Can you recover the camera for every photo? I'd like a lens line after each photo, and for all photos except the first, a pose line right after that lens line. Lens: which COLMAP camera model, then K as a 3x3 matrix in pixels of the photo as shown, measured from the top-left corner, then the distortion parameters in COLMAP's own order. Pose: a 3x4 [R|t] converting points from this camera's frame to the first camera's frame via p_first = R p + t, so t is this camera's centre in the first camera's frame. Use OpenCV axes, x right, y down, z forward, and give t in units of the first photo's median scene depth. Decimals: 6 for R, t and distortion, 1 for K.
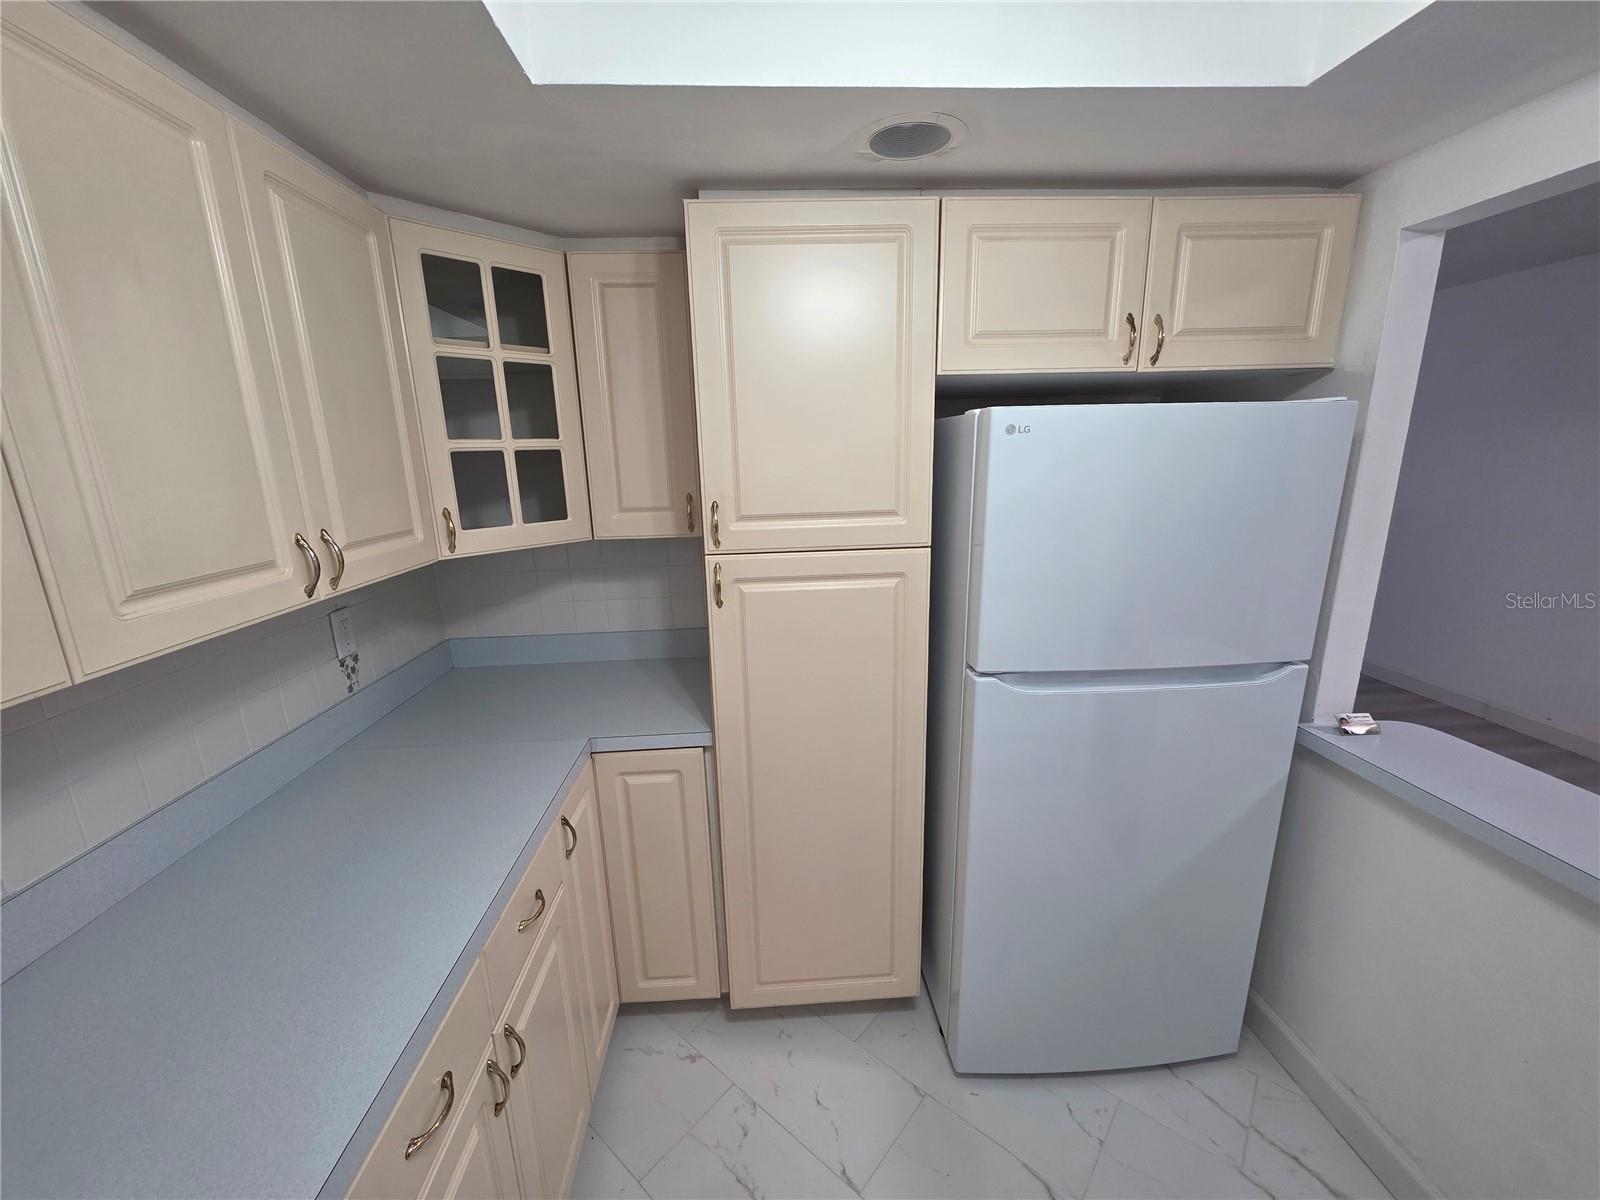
lens RADIAL K [[639.9, 0, 797.8], [0, 639.9, 606.3], [0, 0, 1]] dist [0.000221, 0.000425]
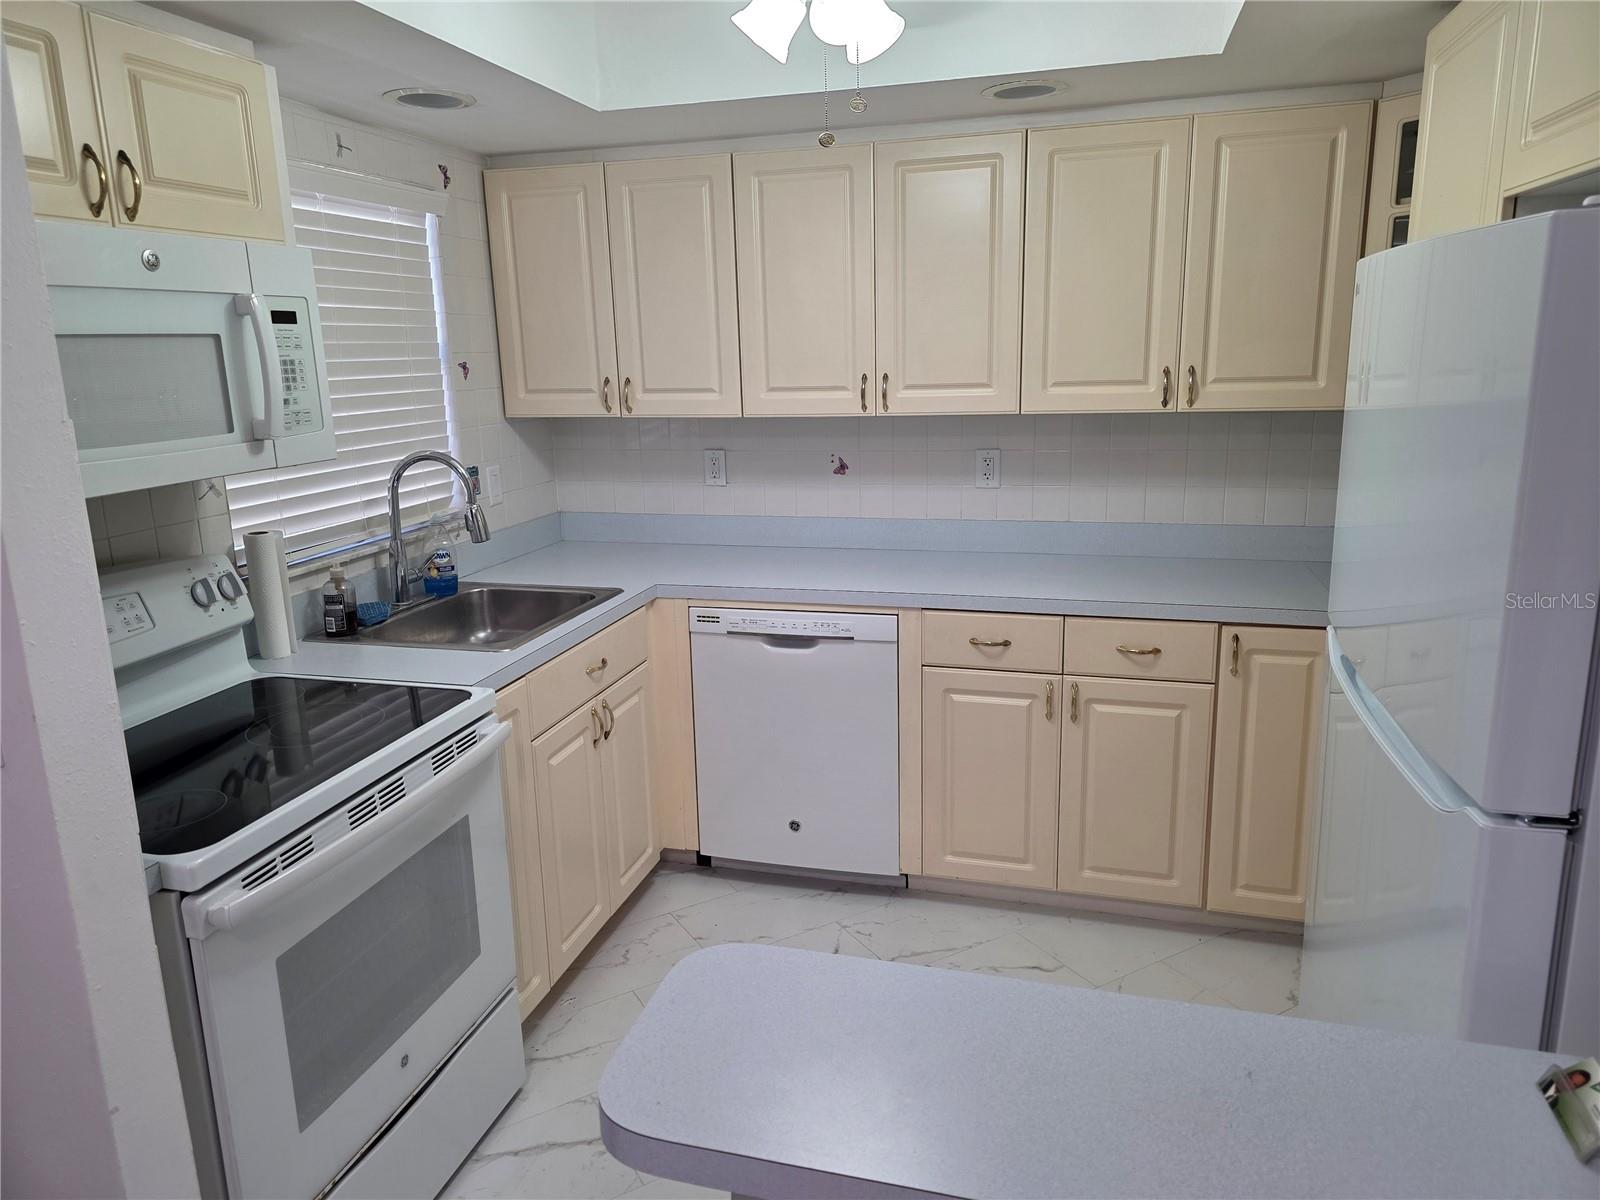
lens RADIAL K [[1073.6, 0, 800.2], [0, 1073.6, 592.2], [0, 0, 1]] dist [0.078864, -0.096021]
pose [[-0.334937, 0.239411, -0.911318, 1.507981], [-0.192041, 0.929535, 0.314777, -0.186344], [0.922463, 0.280441, -0.265358, 0.715517]]
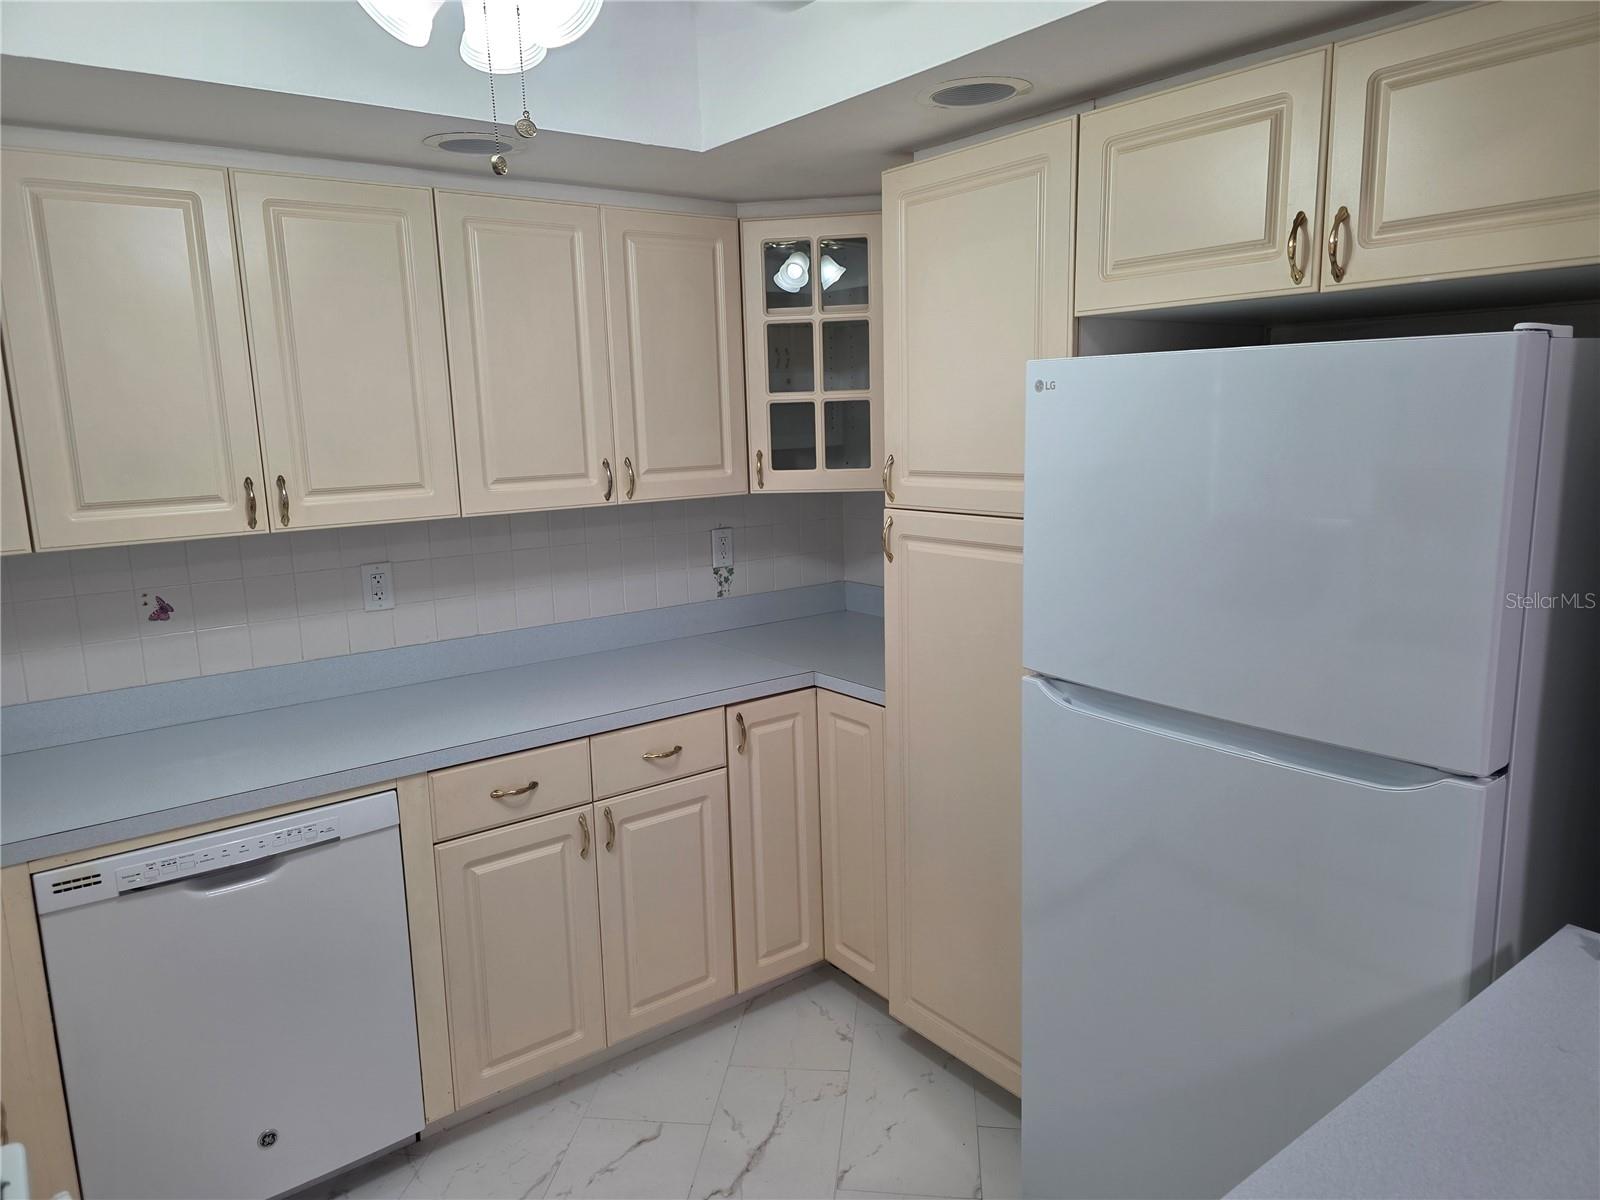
lens RADIAL K [[1073.6, 0, 800.2], [0, 1073.6, 592.2], [0, 0, 1]] dist [0.078864, -0.096021]
pose [[0.556972, 0.151564, -0.816585, 1.165749], [-0.184958, 0.981152, 0.055953, -0.019473], [0.809675, 0.119870, 0.574507, -0.060827]]
